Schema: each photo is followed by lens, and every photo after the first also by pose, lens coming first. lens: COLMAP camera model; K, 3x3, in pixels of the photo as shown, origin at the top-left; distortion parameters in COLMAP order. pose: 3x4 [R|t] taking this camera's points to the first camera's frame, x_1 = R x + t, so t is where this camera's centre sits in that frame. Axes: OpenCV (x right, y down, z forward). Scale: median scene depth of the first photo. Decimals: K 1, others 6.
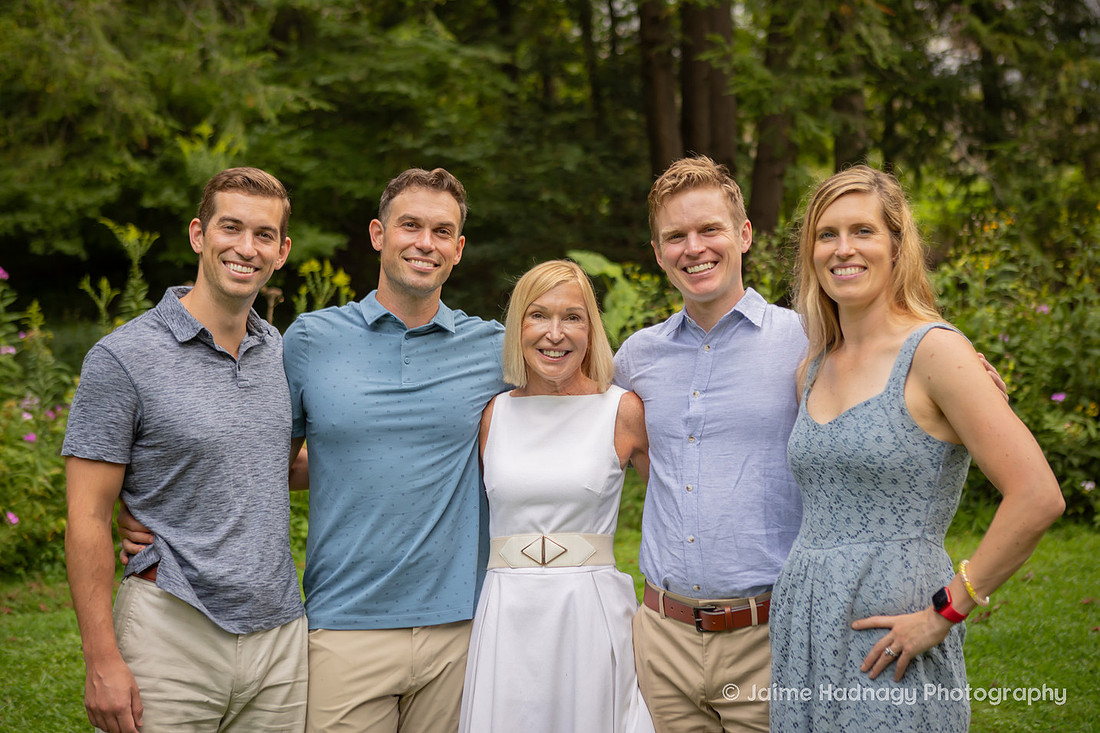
lens RADIAL K [[1719.4, 0, 550.0], [0, 1719.4, 366.5], [0, 0, 1]] dist [-0.002889, 0.143078]
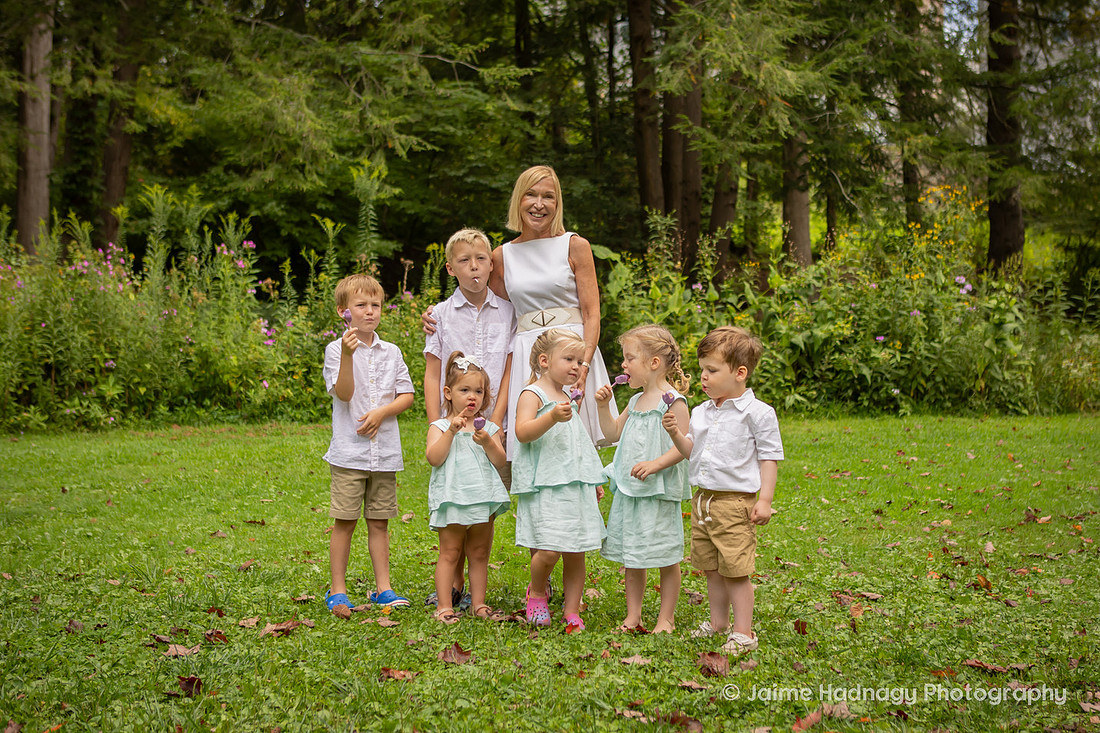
lens RADIAL K [[1588.2, 0, 618.1], [0, 1588.2, 339.5], [0, 0, 1]] dist [-0.046495, 0.077231]
pose [[0.998510, 0.026657, 0.047609, -0.029931], [-0.025390, 0.999312, -0.027035, 0.064136], [-0.048297, 0.025786, 0.998500, -0.500865]]
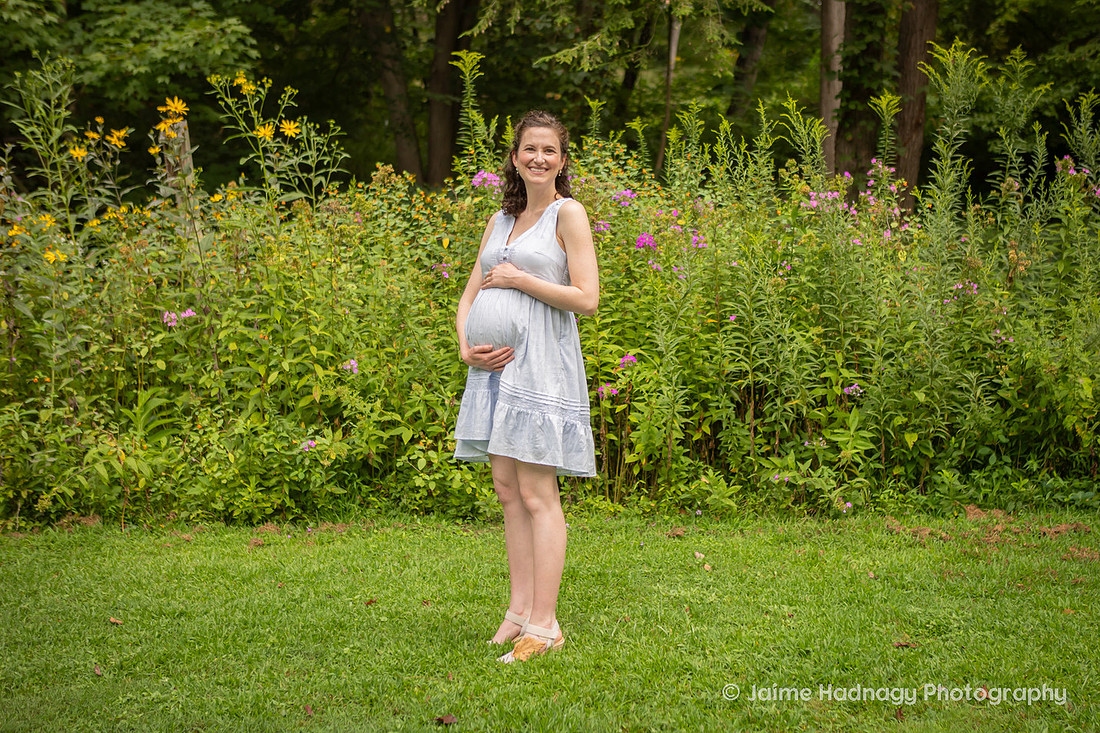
lens RADIAL K [[1588.2, 0, 618.1], [0, 1588.2, 339.5], [0, 0, 1]] dist [-0.046495, 0.077231]
pose [[0.890474, 0.050265, -0.452250, -0.160907], [-0.029456, 0.998163, 0.052942, 0.003906], [0.454080, -0.033822, 0.890319, 0.147683]]
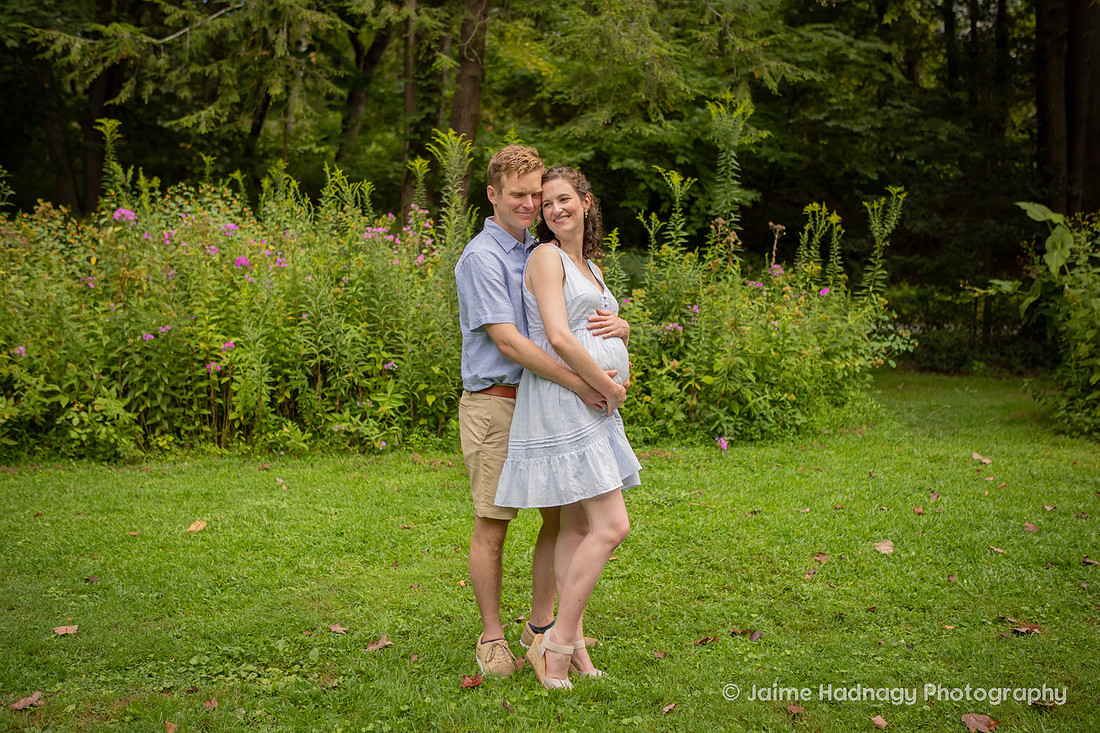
lens RADIAL K [[1283.2, 0, 557.3], [0, 1283.2, 374.9], [0, 0, 1]] dist [-0.050048, 0.092903]
pose [[0.971033, 0.054831, -0.232571, -0.091443], [-0.039117, 0.996662, 0.071654, 0.003173], [0.235723, -0.060481, 0.969936, 0.051744]]
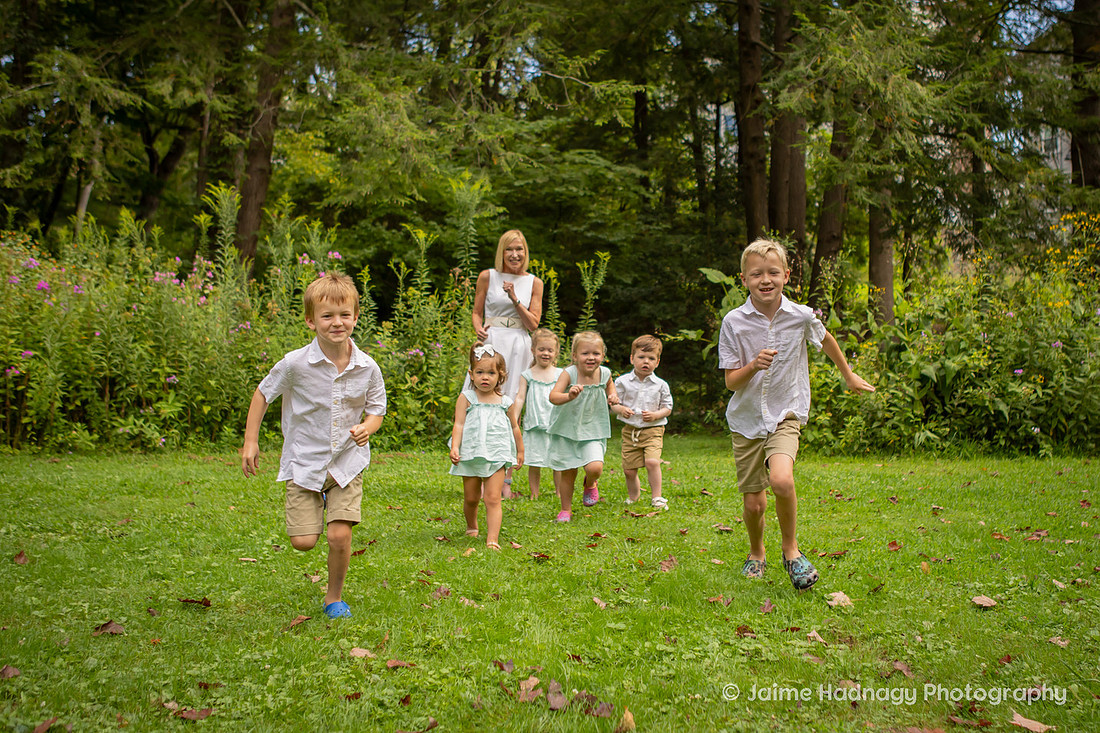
lens RADIAL K [[1256.5, 0, 634.8], [0, 1256.5, 320.4], [0, 0, 1]] dist [-0.100581, 0.150896]
pose [[0.998783, 0.046030, -0.017732, -0.025415], [-0.047295, 0.995742, -0.079132, 0.072973], [0.014014, 0.079875, 0.996706, -0.104065]]
